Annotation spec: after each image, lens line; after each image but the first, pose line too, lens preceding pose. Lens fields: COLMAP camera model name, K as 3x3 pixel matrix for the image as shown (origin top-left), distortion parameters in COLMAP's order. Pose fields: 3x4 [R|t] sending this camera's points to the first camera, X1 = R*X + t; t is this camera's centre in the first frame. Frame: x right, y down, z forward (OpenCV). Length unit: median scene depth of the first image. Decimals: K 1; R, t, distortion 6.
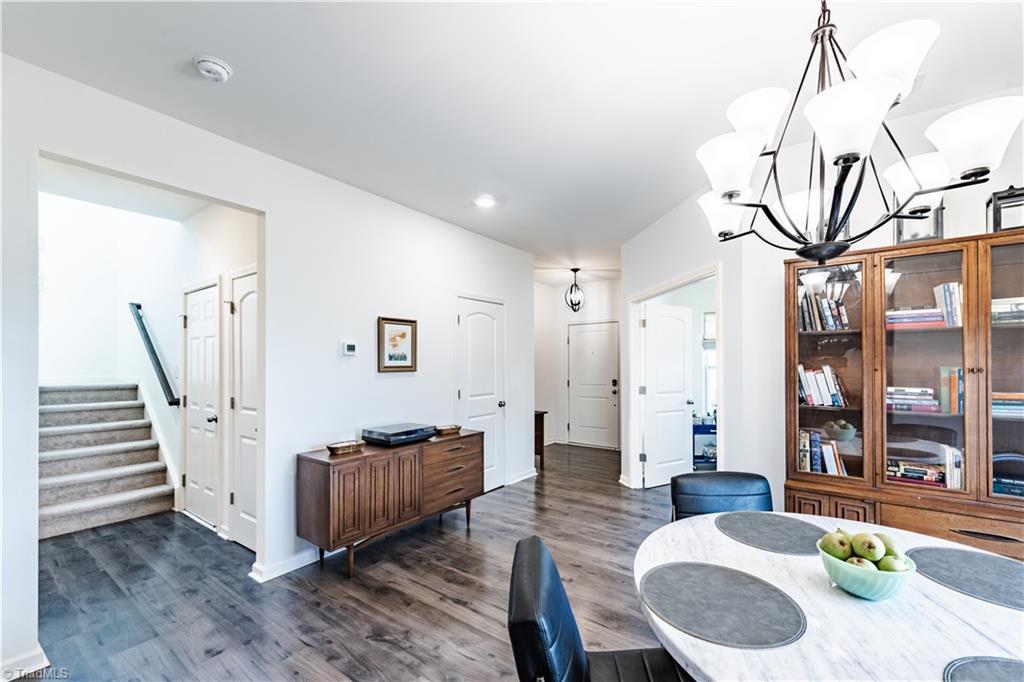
lens RADIAL K [[412.8, 0, 519.0], [0, 412.8, 355.1], [0, 0, 1]] dist [0.001374, 0.000096]
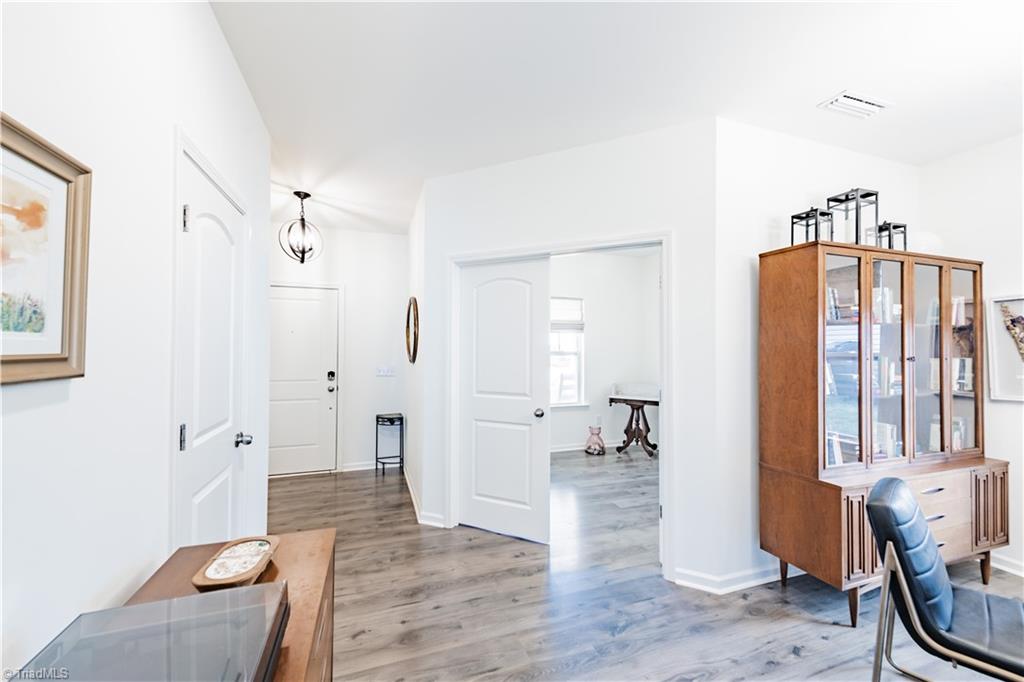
lens RADIAL K [[408.5, 0, 512.0], [0, 408.5, 341.0], [0, 0, 1]] dist [0.000497, -0.000035]
pose [[0.562324, 0.024962, 0.826540, -0.305402], [-0.028935, 0.999526, -0.010501, 0.012836], [-0.826410, -0.018011, 0.562780, 0.655470]]
